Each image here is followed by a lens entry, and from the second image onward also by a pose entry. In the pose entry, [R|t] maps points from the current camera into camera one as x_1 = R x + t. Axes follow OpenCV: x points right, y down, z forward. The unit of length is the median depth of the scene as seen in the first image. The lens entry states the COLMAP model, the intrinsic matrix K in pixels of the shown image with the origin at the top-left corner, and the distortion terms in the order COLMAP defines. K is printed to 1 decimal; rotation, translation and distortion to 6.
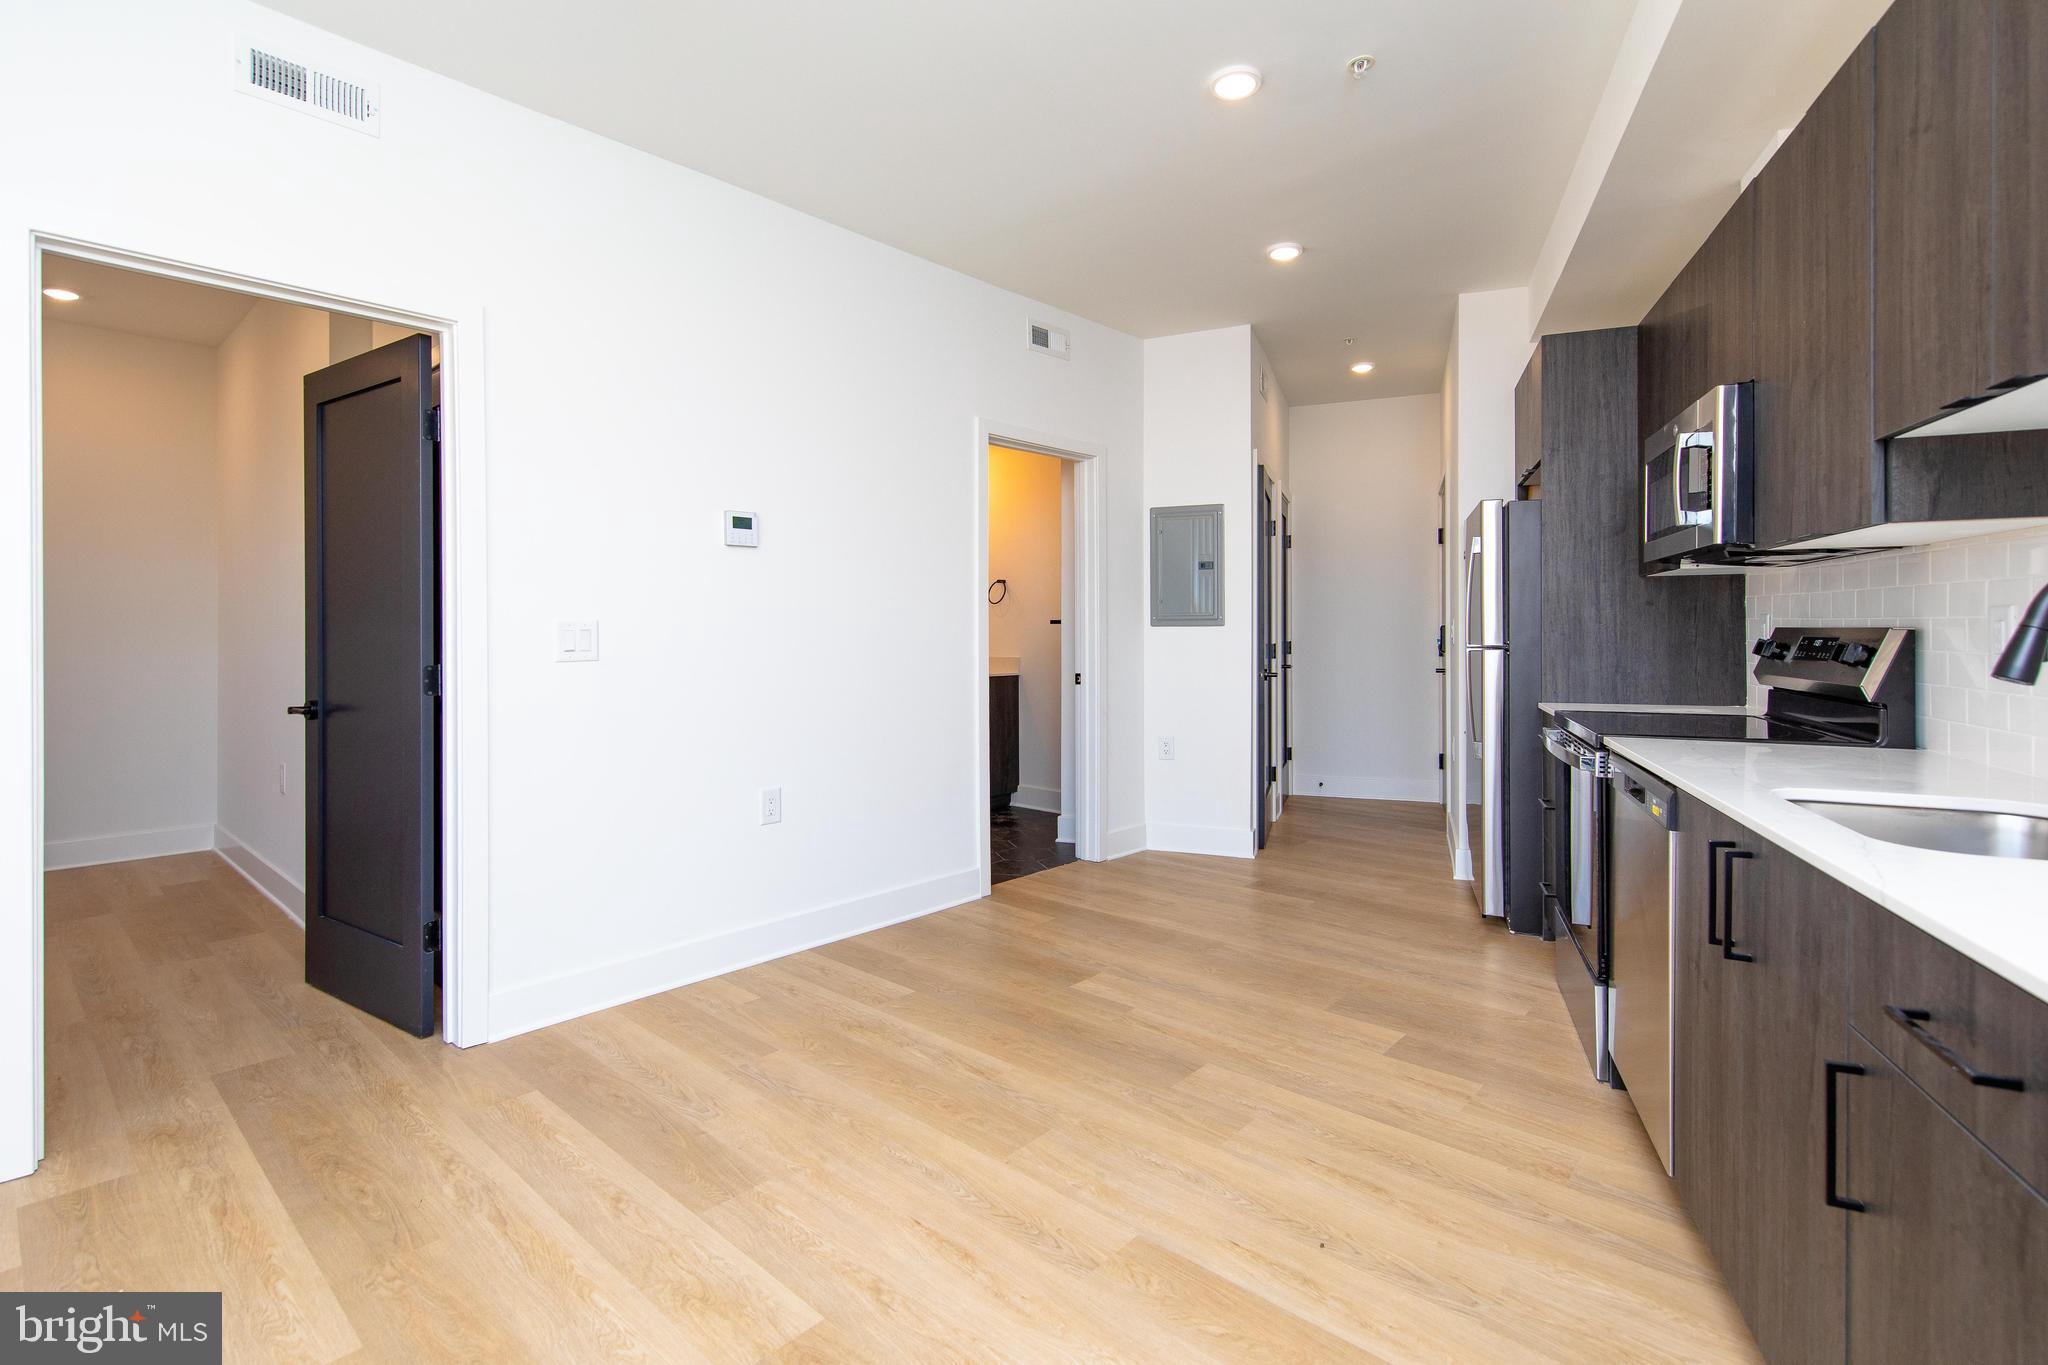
lens RADIAL K [[957.0, 0, 1009.3], [0, 957.0, 633.2], [0, 0, 1]] dist [0.017415, -0.000152]
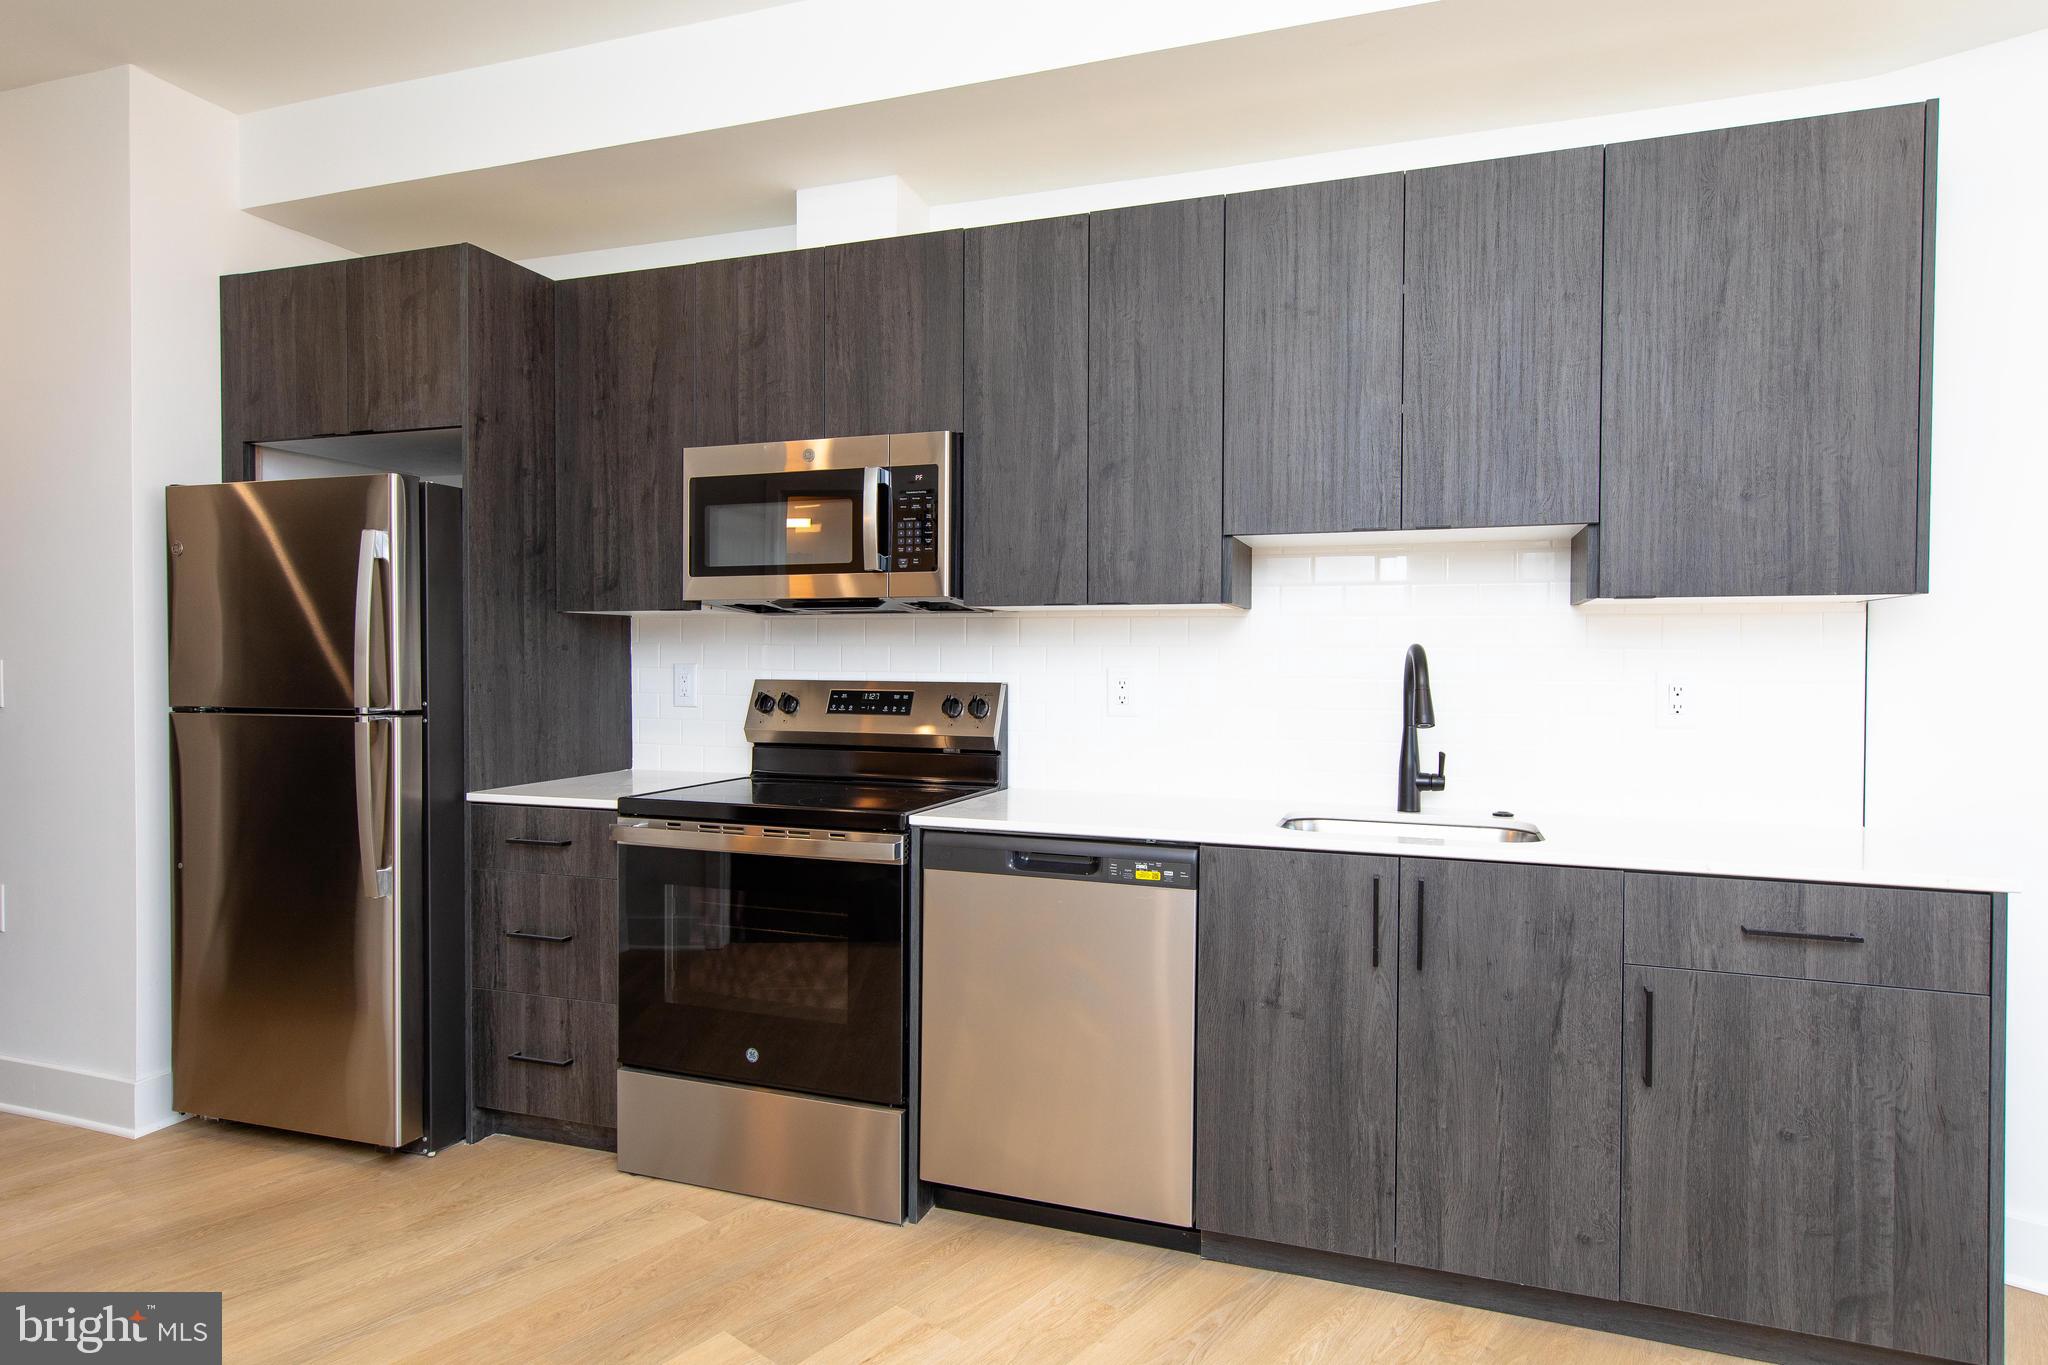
lens RADIAL K [[1146.1, 0, 1073.3], [0, 1146.1, 686.6], [0, 0, 1]] dist [0.001235, -0.018592]
pose [[-0.053145, -0.018270, 0.998420, -0.419269], [0.001156, 0.999831, 0.018358, -0.024993], [-0.998586, 0.002130, -0.053115, 0.994239]]
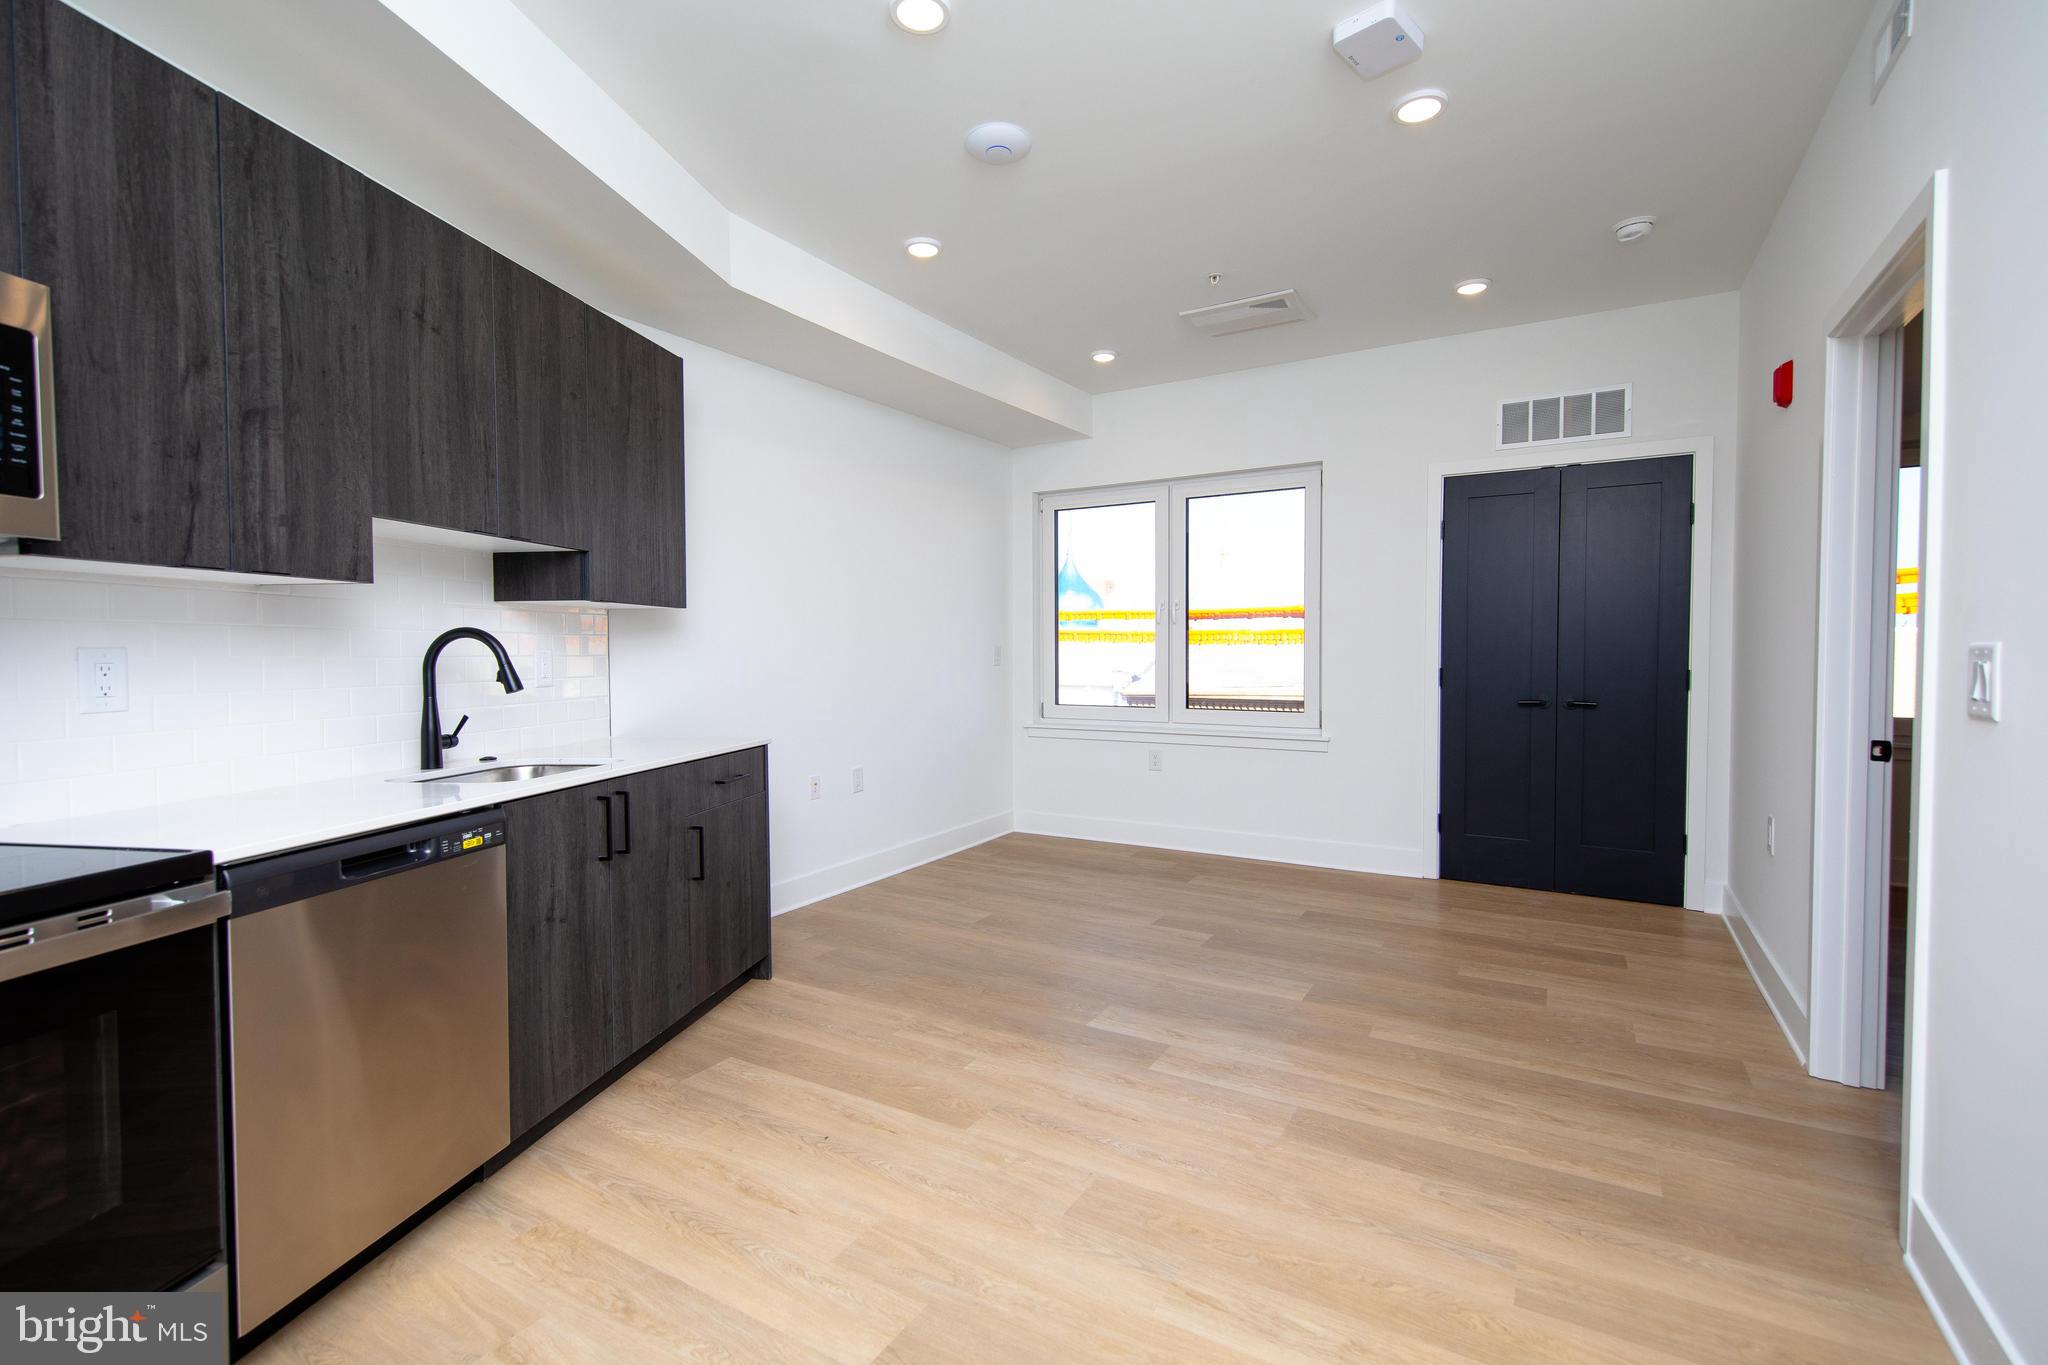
lens RADIAL K [[916.7, 0, 1024.0], [0, 916.7, 682.5], [0, 0, 1]] dist [-0.024804, -0.000152]
pose [[-0.976637, 0.010568, -0.214637, 0.258490], [0.001588, 0.999118, 0.041966, -0.023625], [0.214891, 0.040644, -0.975792, 1.800661]]
